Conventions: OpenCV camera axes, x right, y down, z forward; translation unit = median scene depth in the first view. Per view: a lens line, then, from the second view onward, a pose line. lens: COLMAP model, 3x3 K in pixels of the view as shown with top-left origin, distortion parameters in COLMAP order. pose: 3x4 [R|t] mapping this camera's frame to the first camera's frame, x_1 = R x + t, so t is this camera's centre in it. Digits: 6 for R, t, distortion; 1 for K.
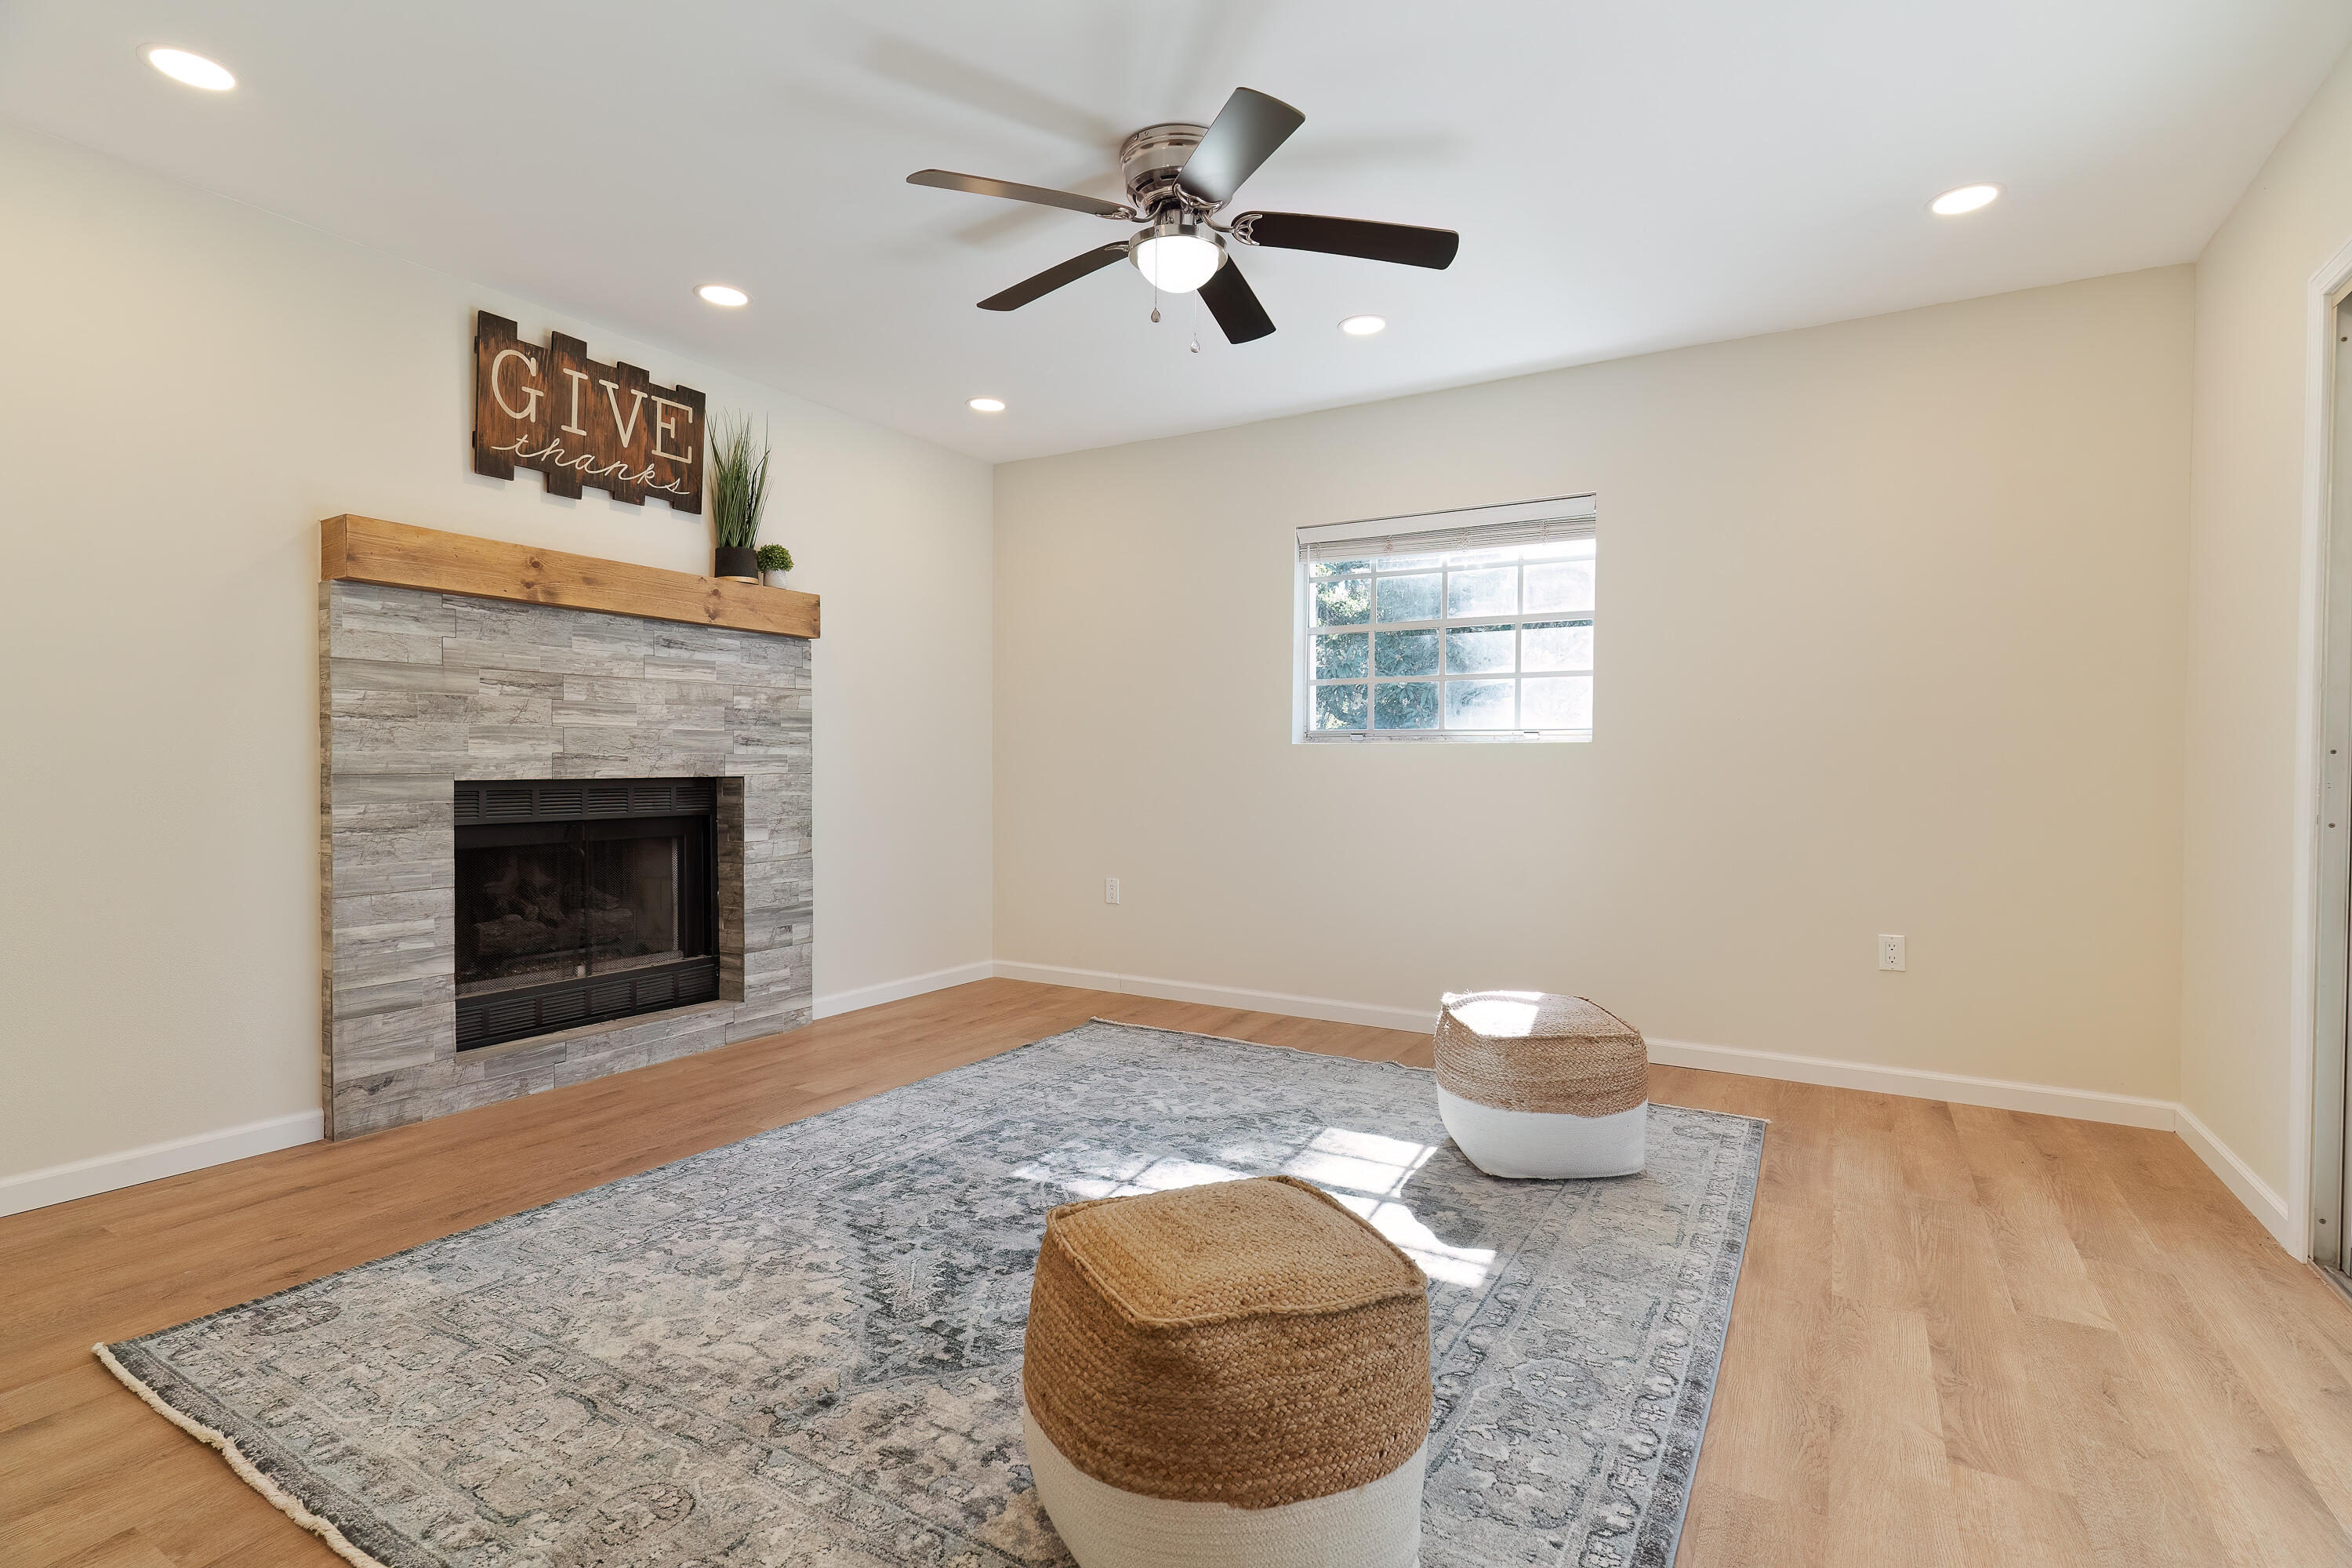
lens RADIAL K [[1118.2, 0, 1176.1], [0, 1118.2, 761.5], [0, 0, 1]] dist [0.001734, 0.000012]
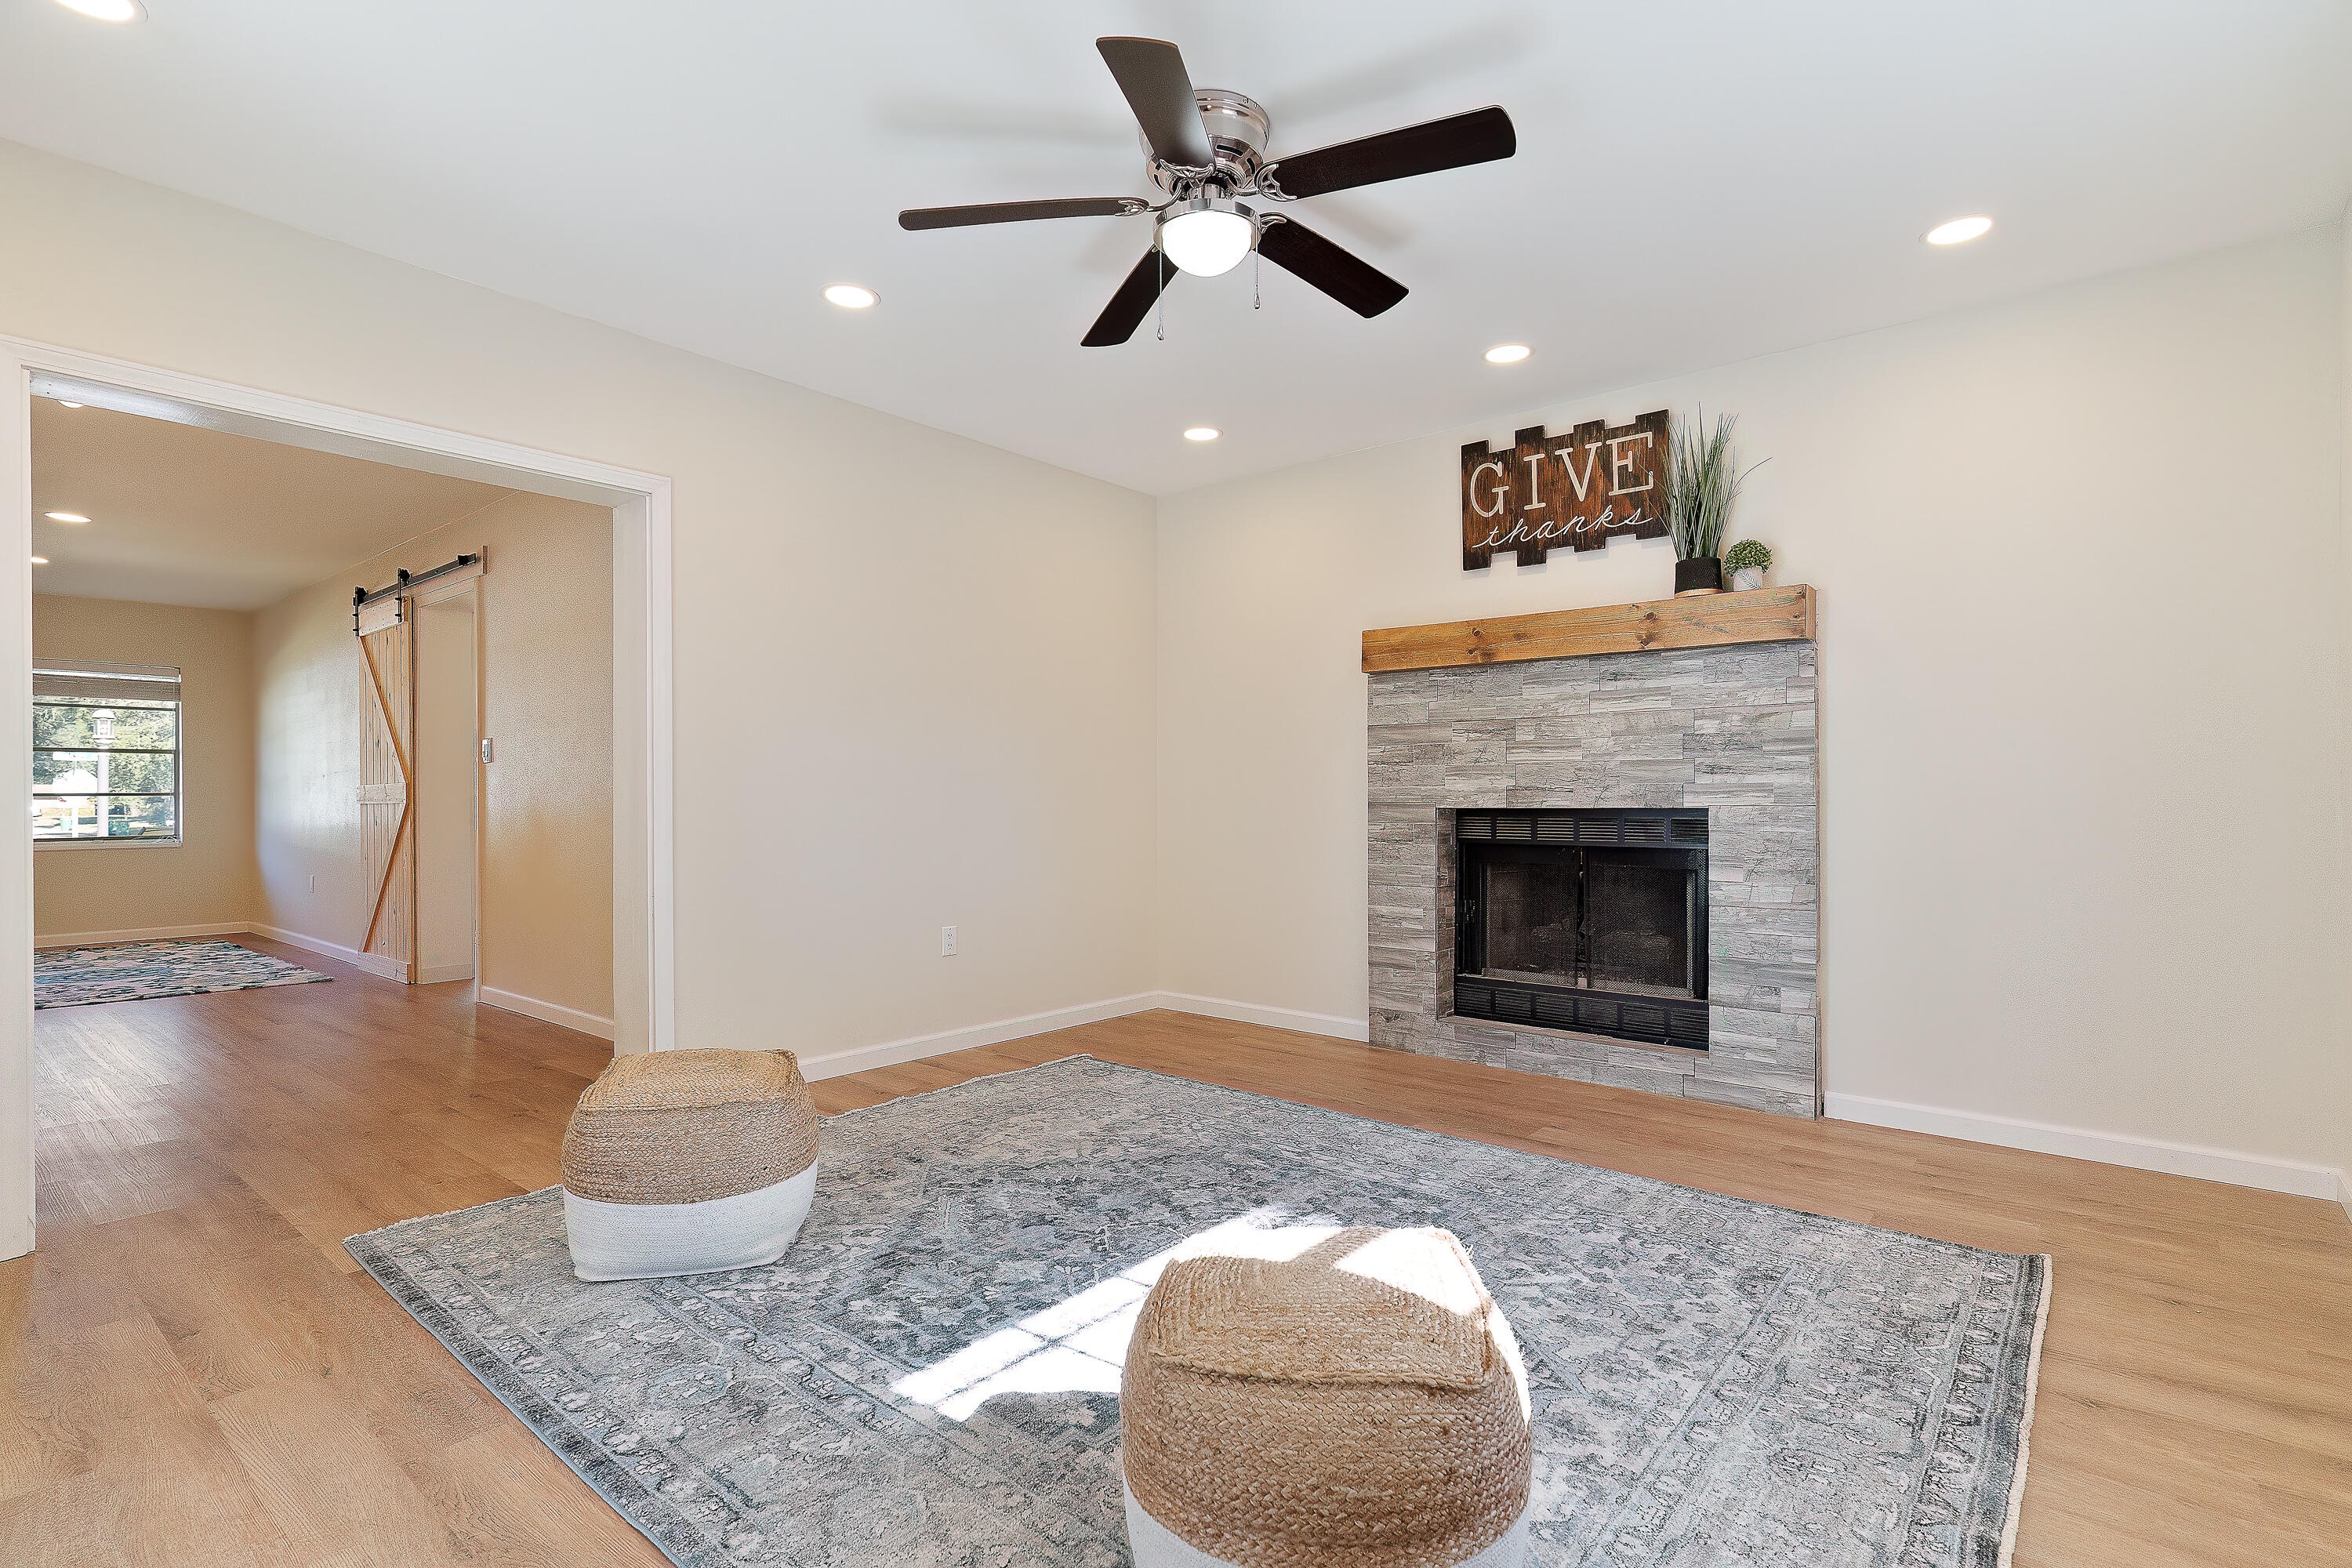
lens RADIAL K [[1127.4, 0, 1175.6], [0, 1127.4, 779.8], [0, 0, 1]] dist [-0.000250, 0.000217]
pose [[-0.161646, -0.018722, -0.986671, 0.723070], [0.002248, 0.999810, -0.019339, 0.008803], [0.986846, -0.005344, -0.161573, 0.893888]]
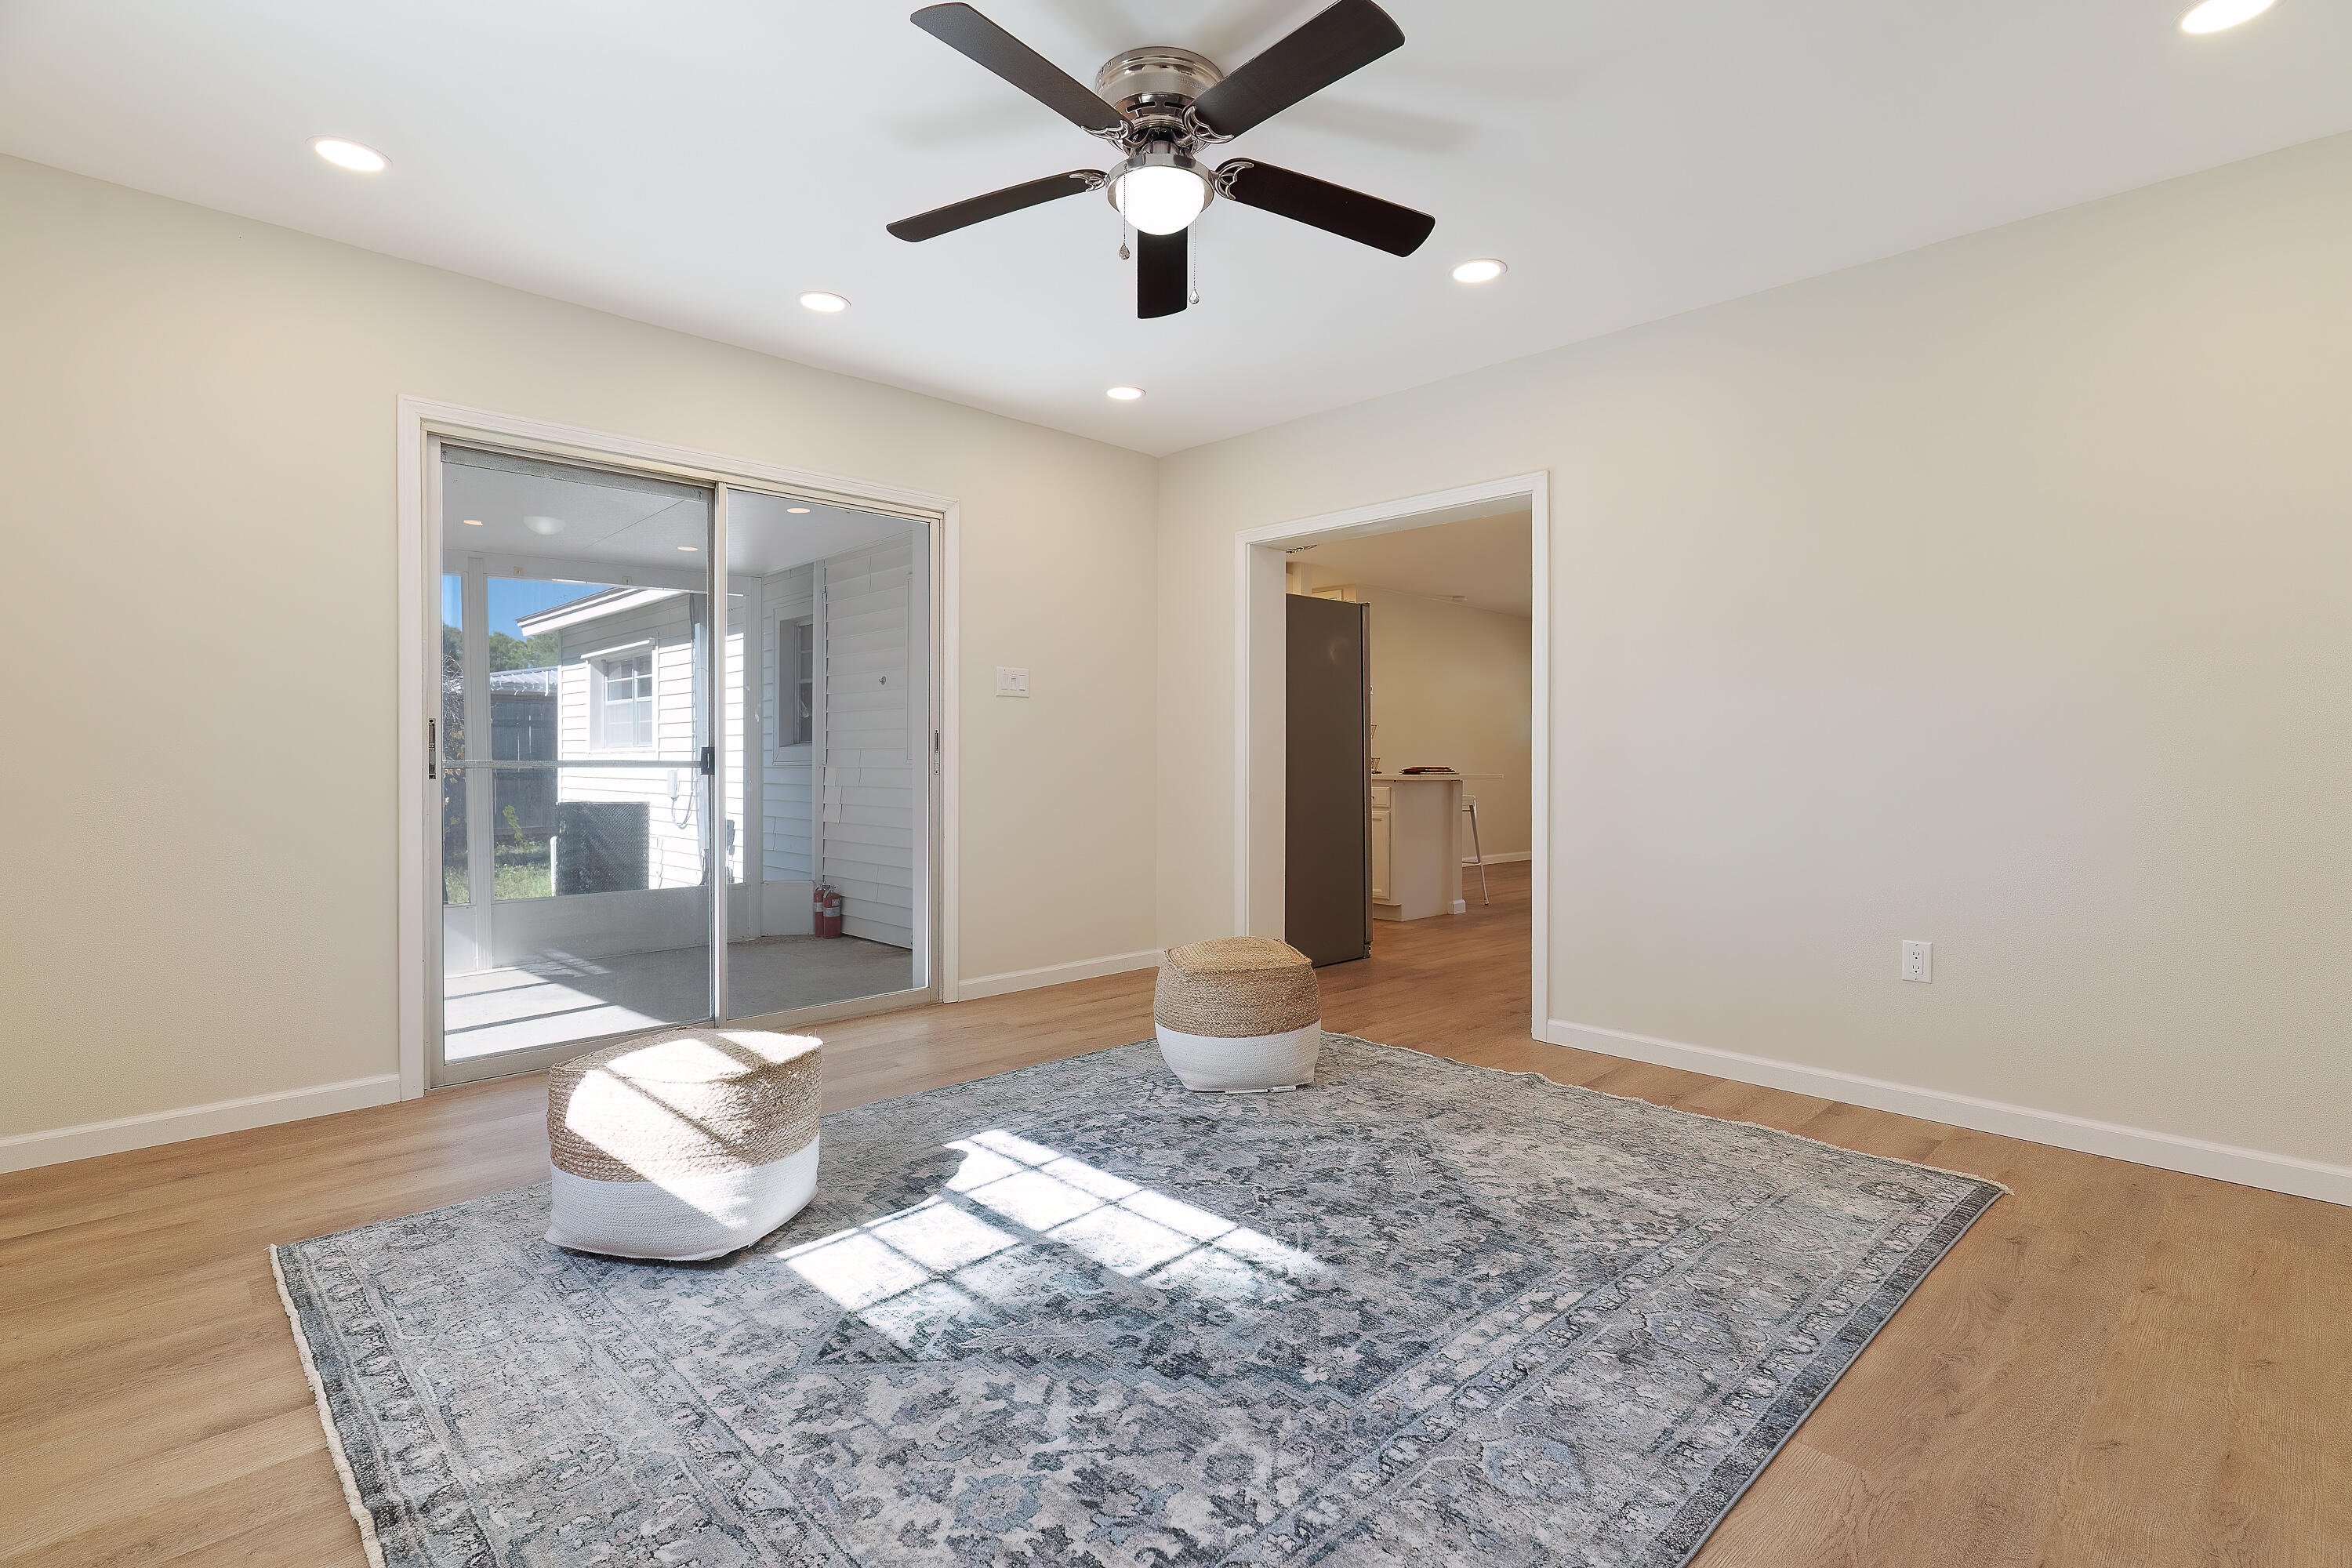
lens RADIAL K [[1118.2, 0, 1176.1], [0, 1118.2, 761.5], [0, 0, 1]] dist [0.001734, 0.000012]
pose [[-0.965582, -0.009349, 0.259932, -0.199068], [-0.008560, 0.999955, 0.004167, 0.006327], [-0.259959, 0.001799, -0.965618, 1.487602]]
